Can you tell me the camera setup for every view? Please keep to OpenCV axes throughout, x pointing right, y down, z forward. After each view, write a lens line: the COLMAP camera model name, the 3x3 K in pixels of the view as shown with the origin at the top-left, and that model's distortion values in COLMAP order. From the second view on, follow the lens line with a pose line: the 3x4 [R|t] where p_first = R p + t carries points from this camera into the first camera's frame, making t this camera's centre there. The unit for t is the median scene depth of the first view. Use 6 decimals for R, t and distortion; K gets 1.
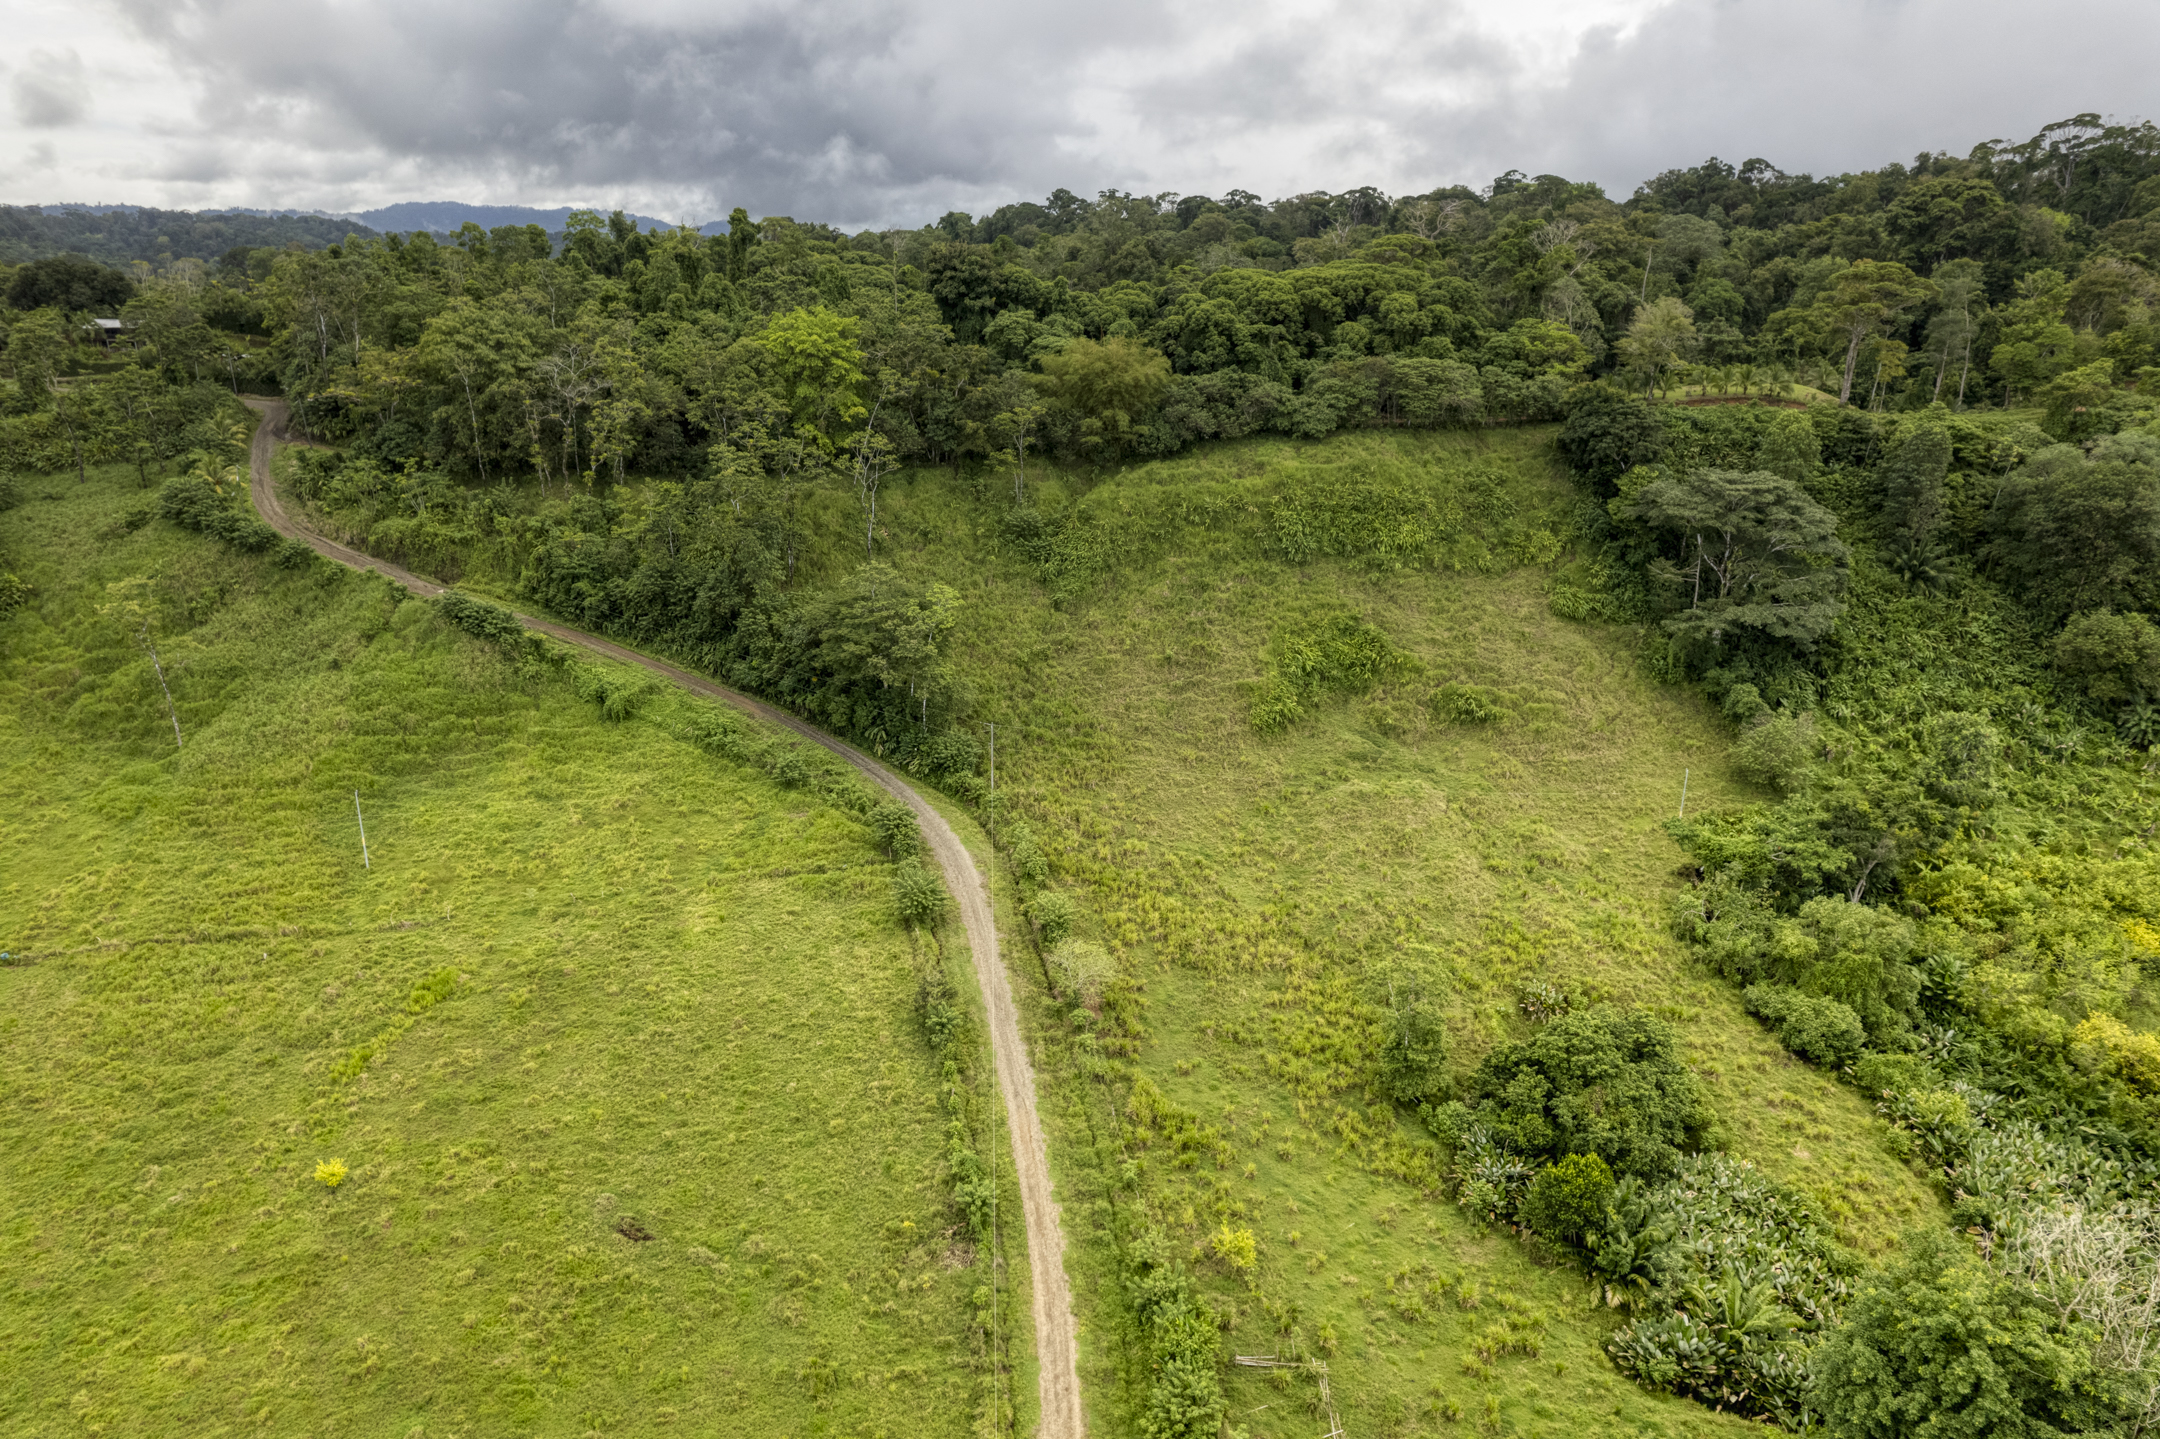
lens RADIAL K [[1370.7, 0, 1075.4], [0, 1370.7, 742.4], [0, 0, 1]] dist [-0.079803, 0.069782]
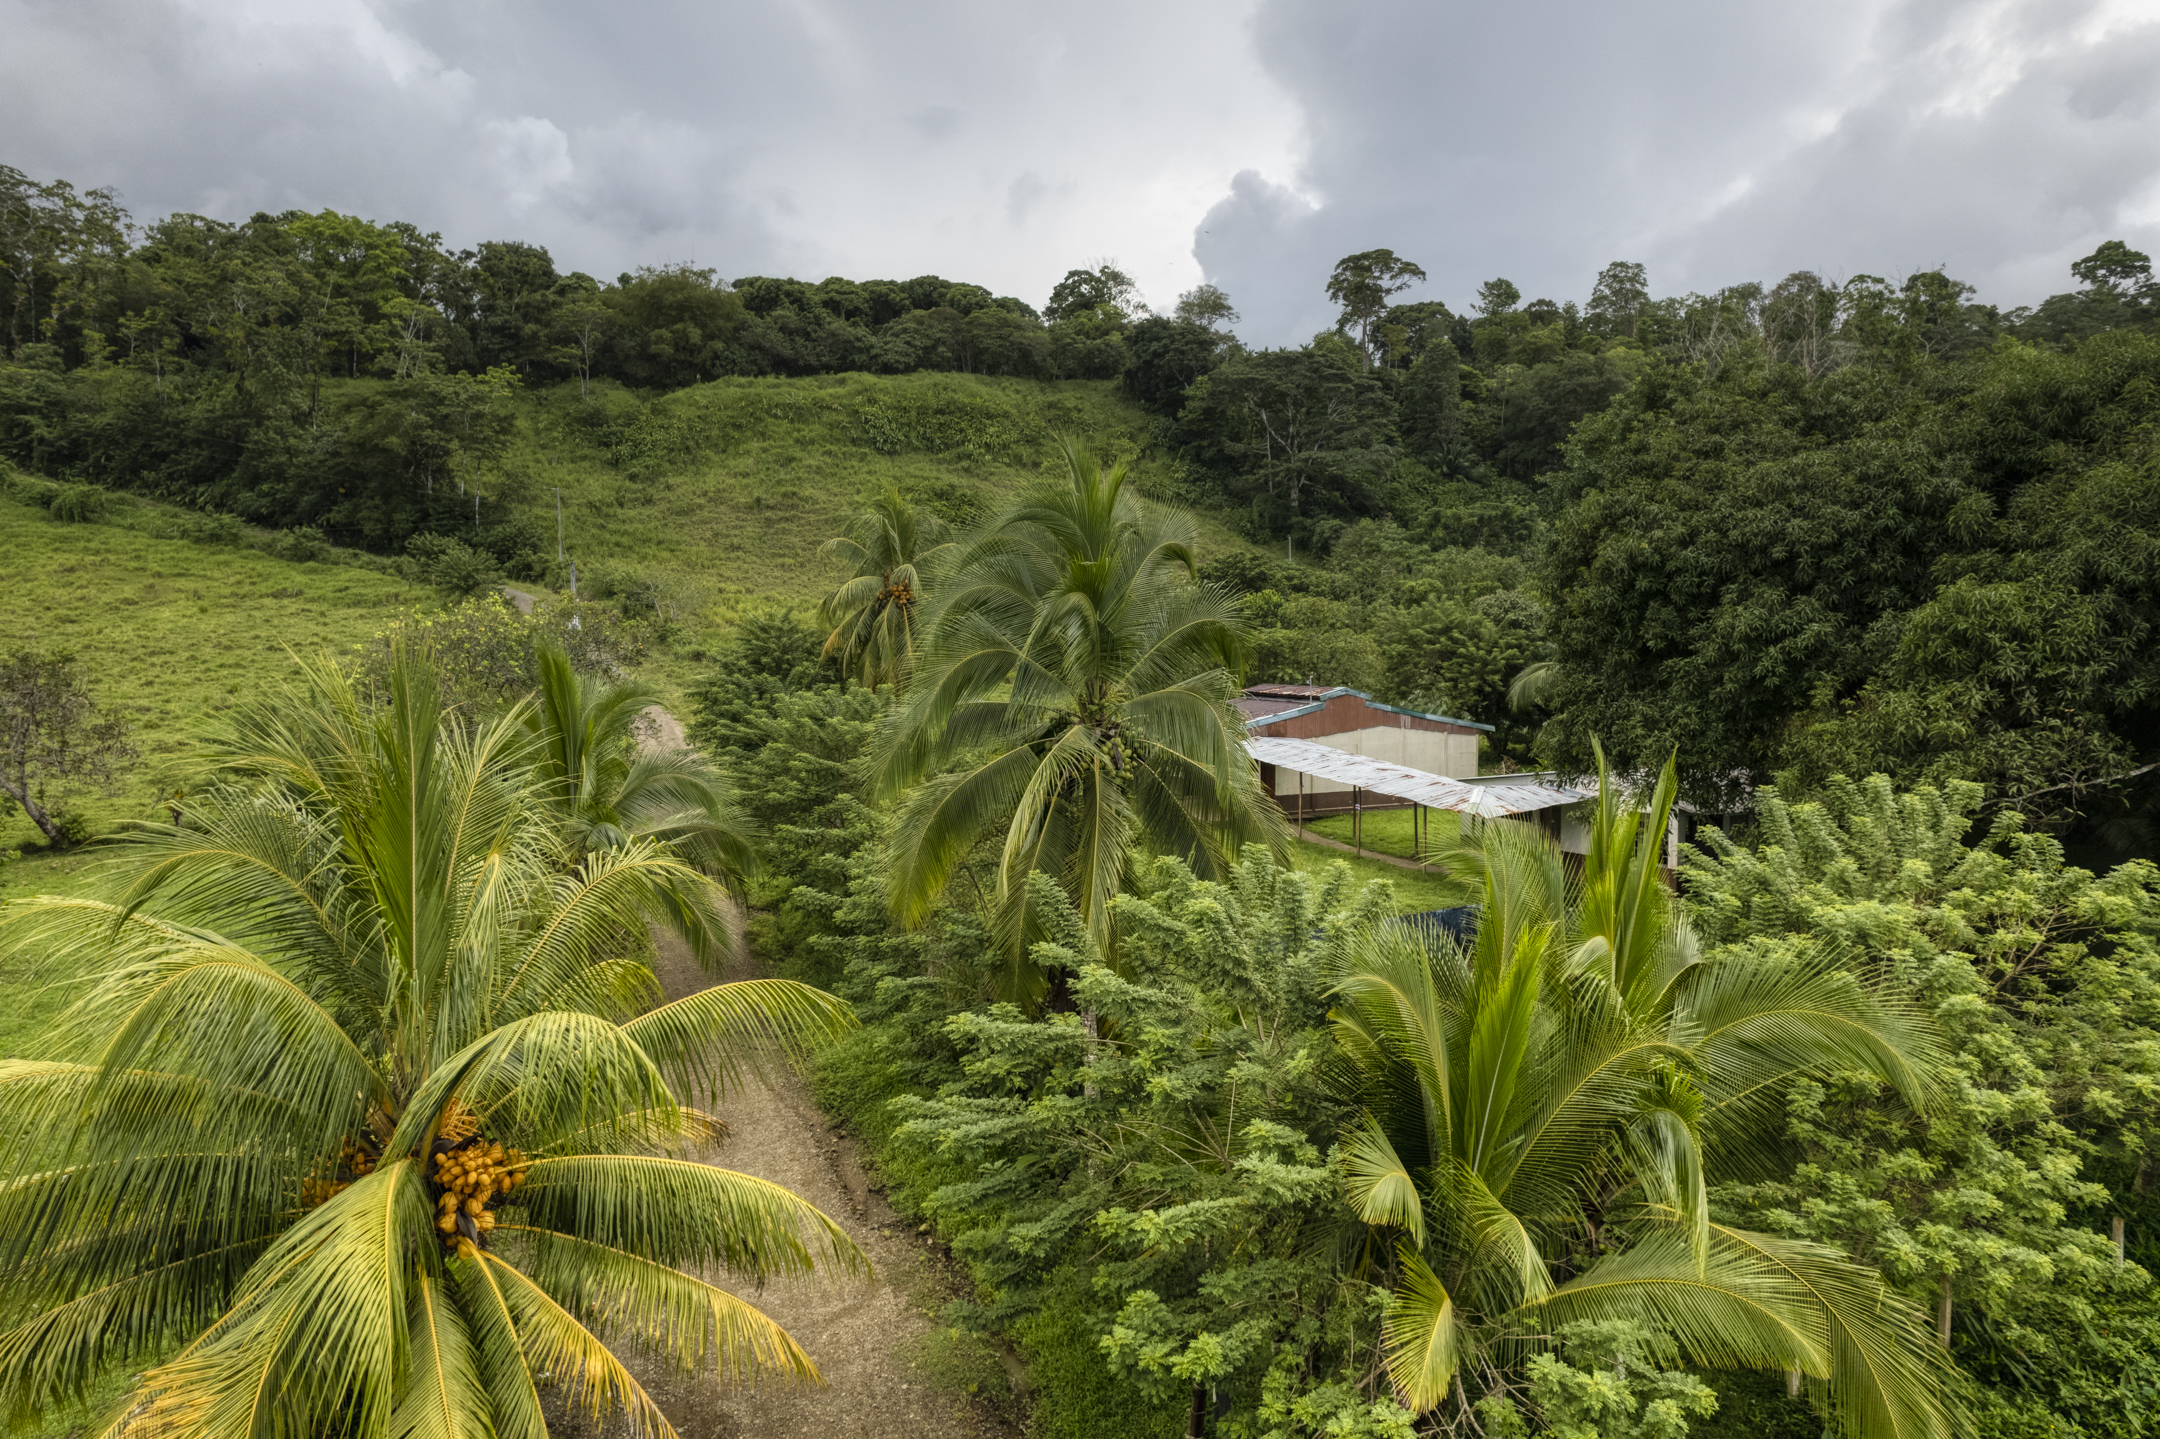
lens RADIAL K [[1377.3, 0, 1074.9], [0, 1377.3, 734.6], [0, 0, 1]] dist [-0.080042, 0.071885]
pose [[0.954235, -0.047719, 0.295225, -0.008246], [0.122280, 0.963151, -0.239559, 0.325176], [-0.272914, 0.264696, 0.924908, 0.114008]]
